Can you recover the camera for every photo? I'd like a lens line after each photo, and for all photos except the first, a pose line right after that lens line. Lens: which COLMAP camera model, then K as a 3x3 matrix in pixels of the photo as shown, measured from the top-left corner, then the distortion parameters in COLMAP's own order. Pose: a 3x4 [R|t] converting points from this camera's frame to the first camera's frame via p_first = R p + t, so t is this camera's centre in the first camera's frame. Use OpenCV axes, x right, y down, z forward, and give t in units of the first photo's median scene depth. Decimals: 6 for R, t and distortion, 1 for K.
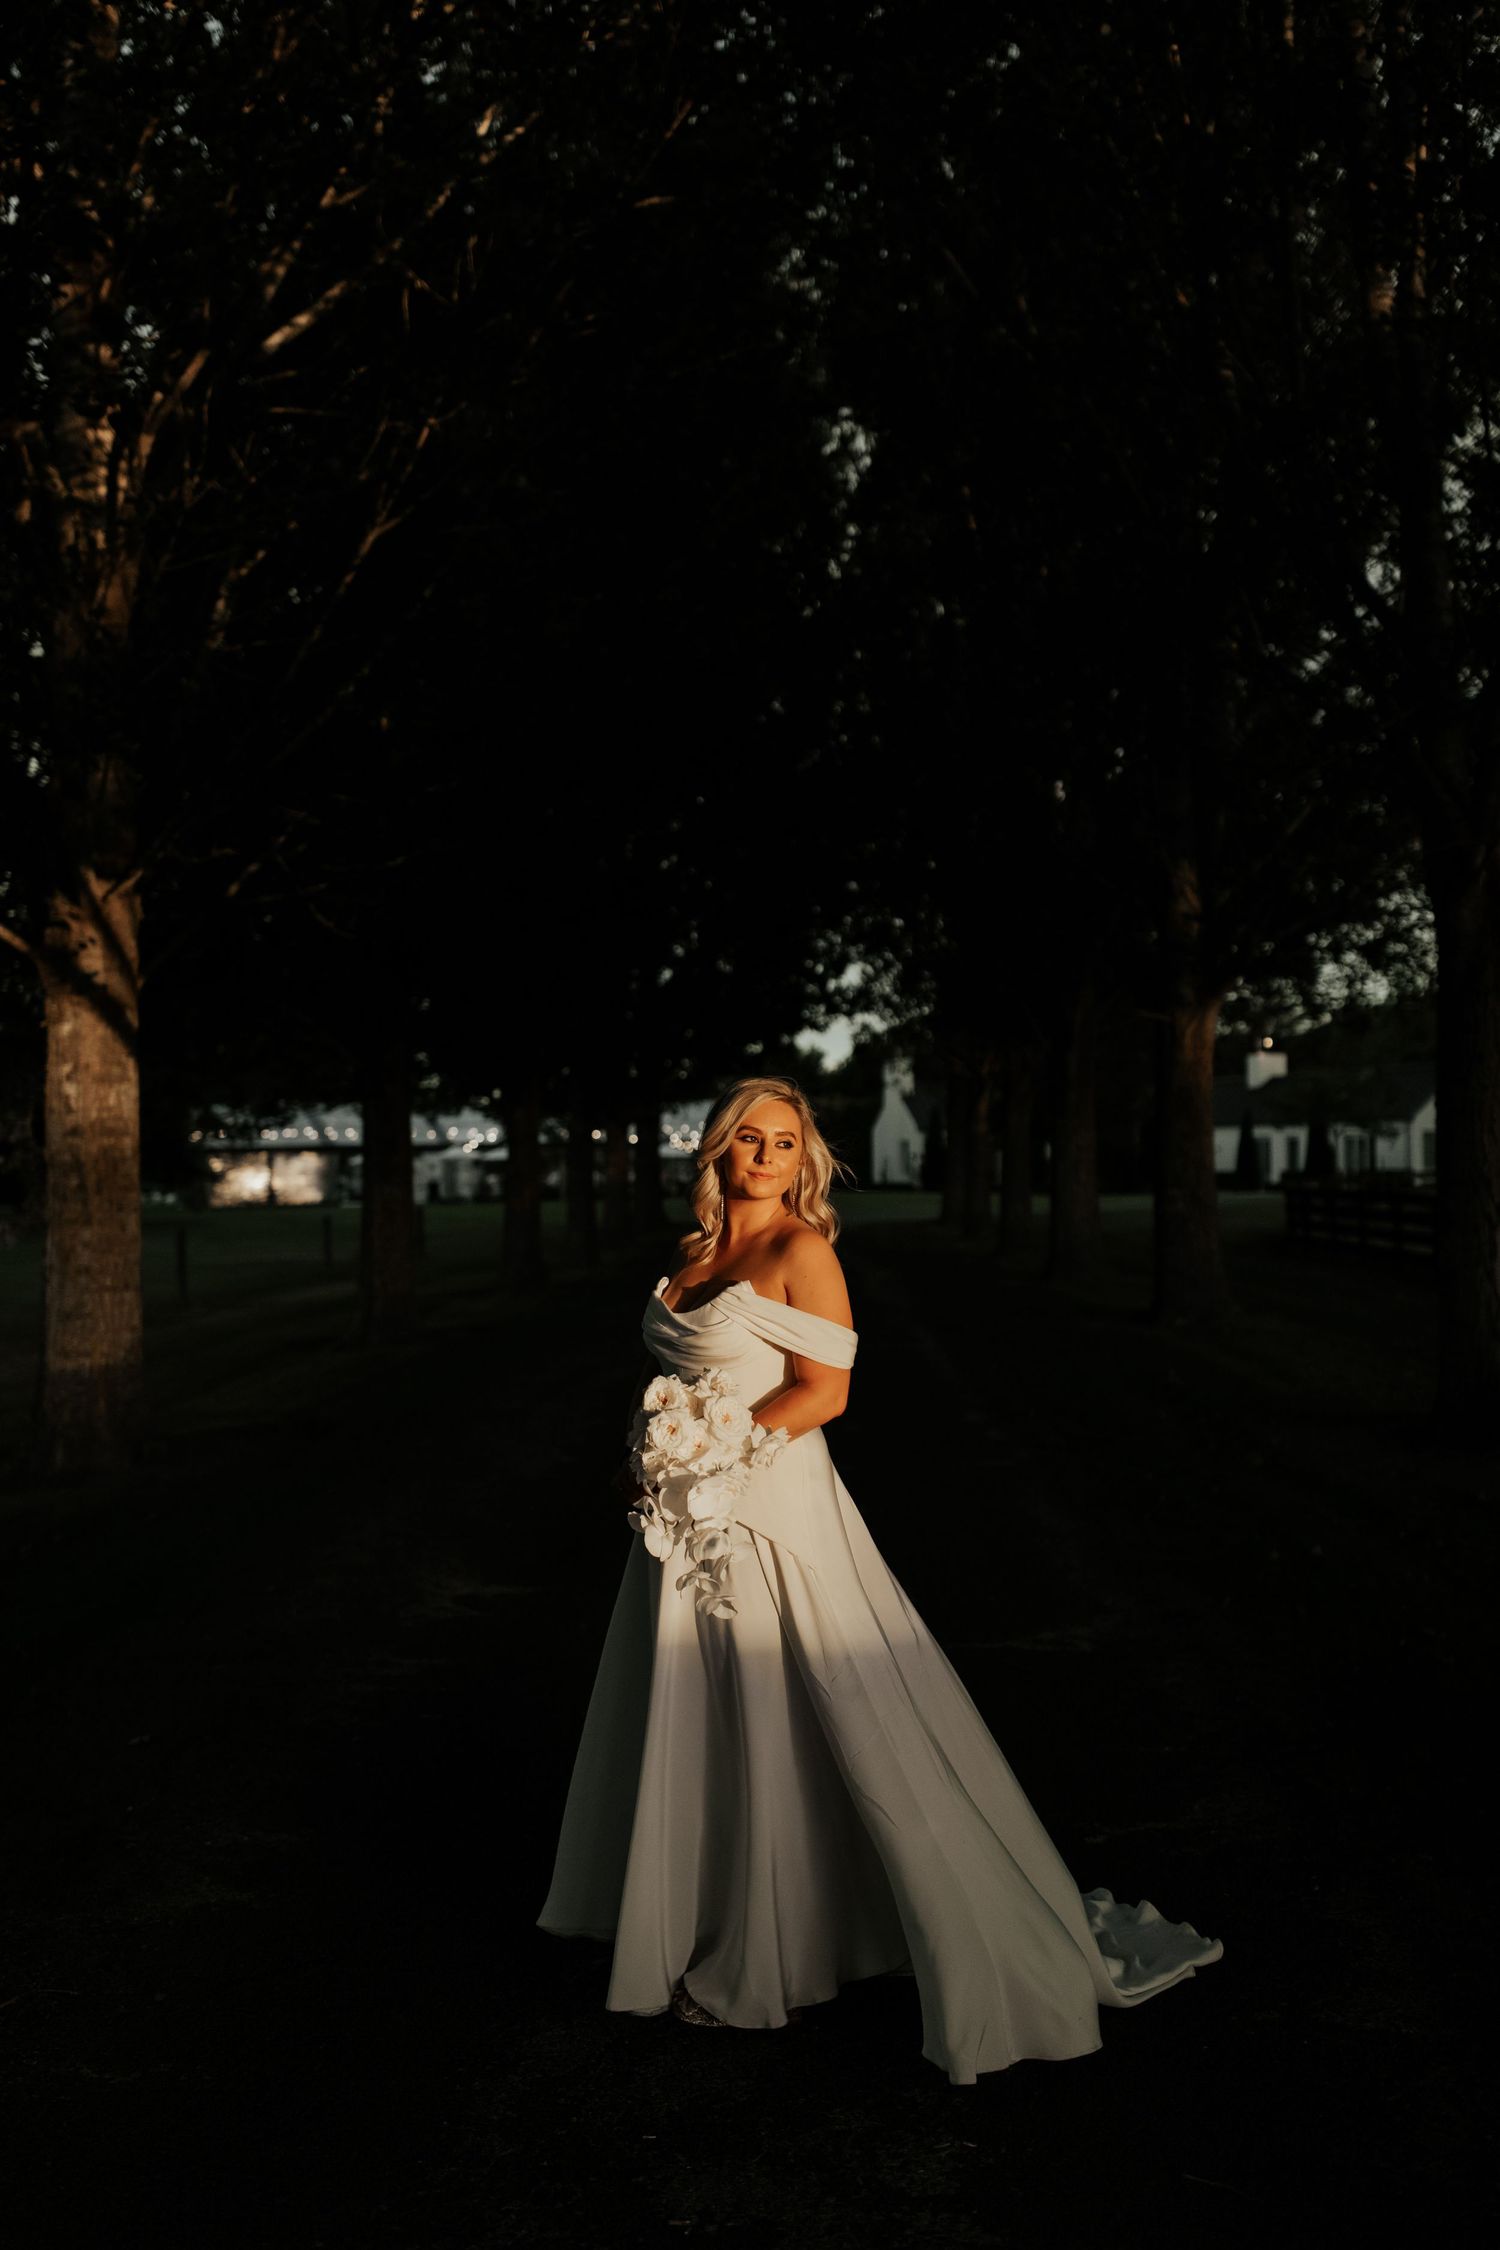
lens RADIAL K [[2335.7, 0, 750.0], [0, 2335.7, 1125.0], [0, 0, 1]] dist [-0.000892, -0.007676]
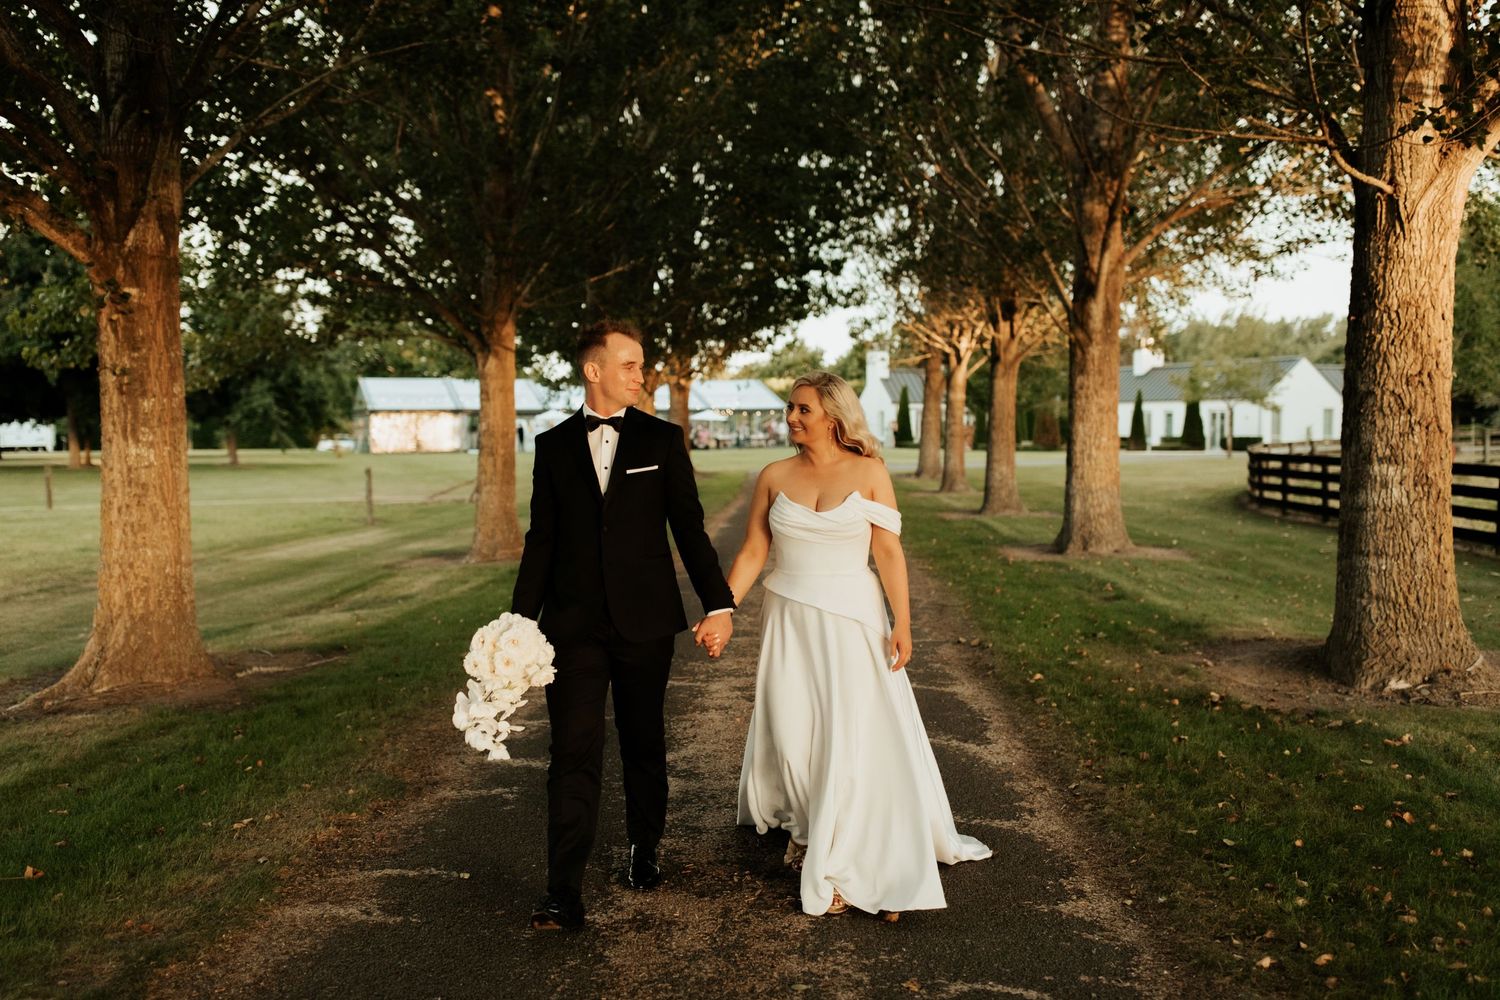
lens RADIAL K [[1480.7, 0, 750.0], [0, 1480.7, 500.0], [0, 0, 1]] dist [0.002752, -0.004671]
pose [[0.999772, 0.011670, -0.017886, 0.021389], [-0.010471, 0.997782, 0.065741, 0.012541], [0.018614, -0.065539, 0.997676, 0.612033]]
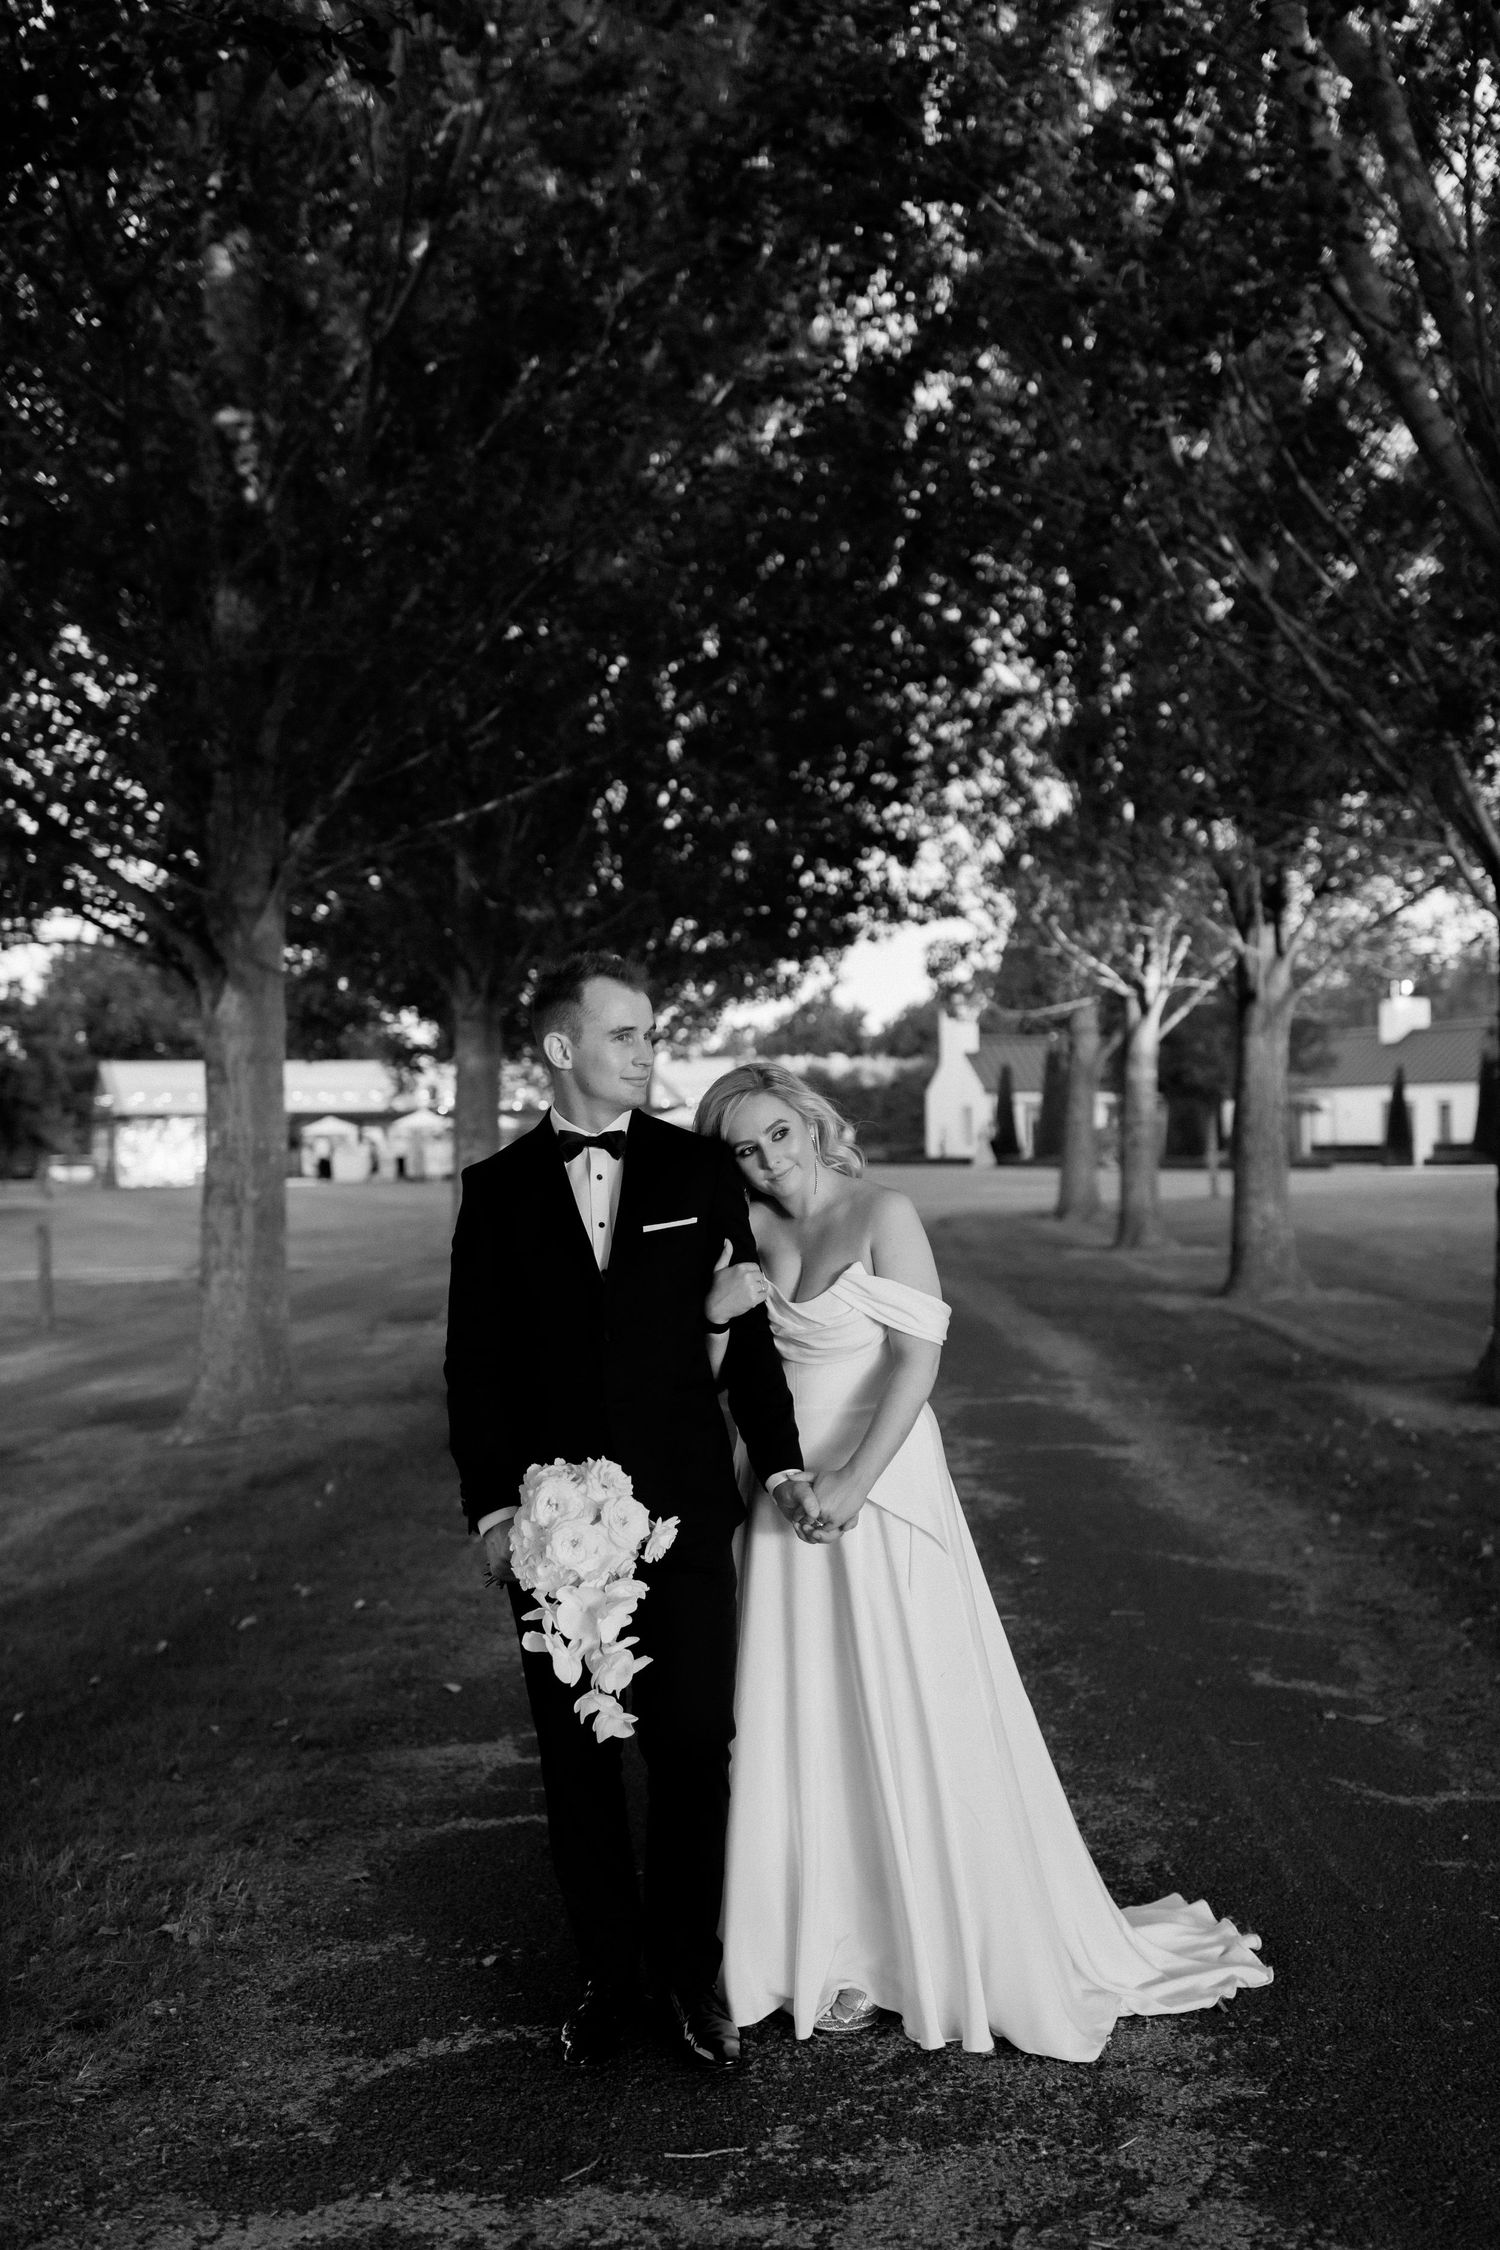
lens RADIAL K [[2335.7, 0, 750.0], [0, 2335.7, 1125.0], [0, 0, 1]] dist [-0.000892, -0.007676]
pose [[0.999887, -0.002049, -0.014924, 0.002367], [0.002232, 0.999923, 0.012231, 0.016922], [0.014898, -0.012263, 0.999814, 0.844663]]
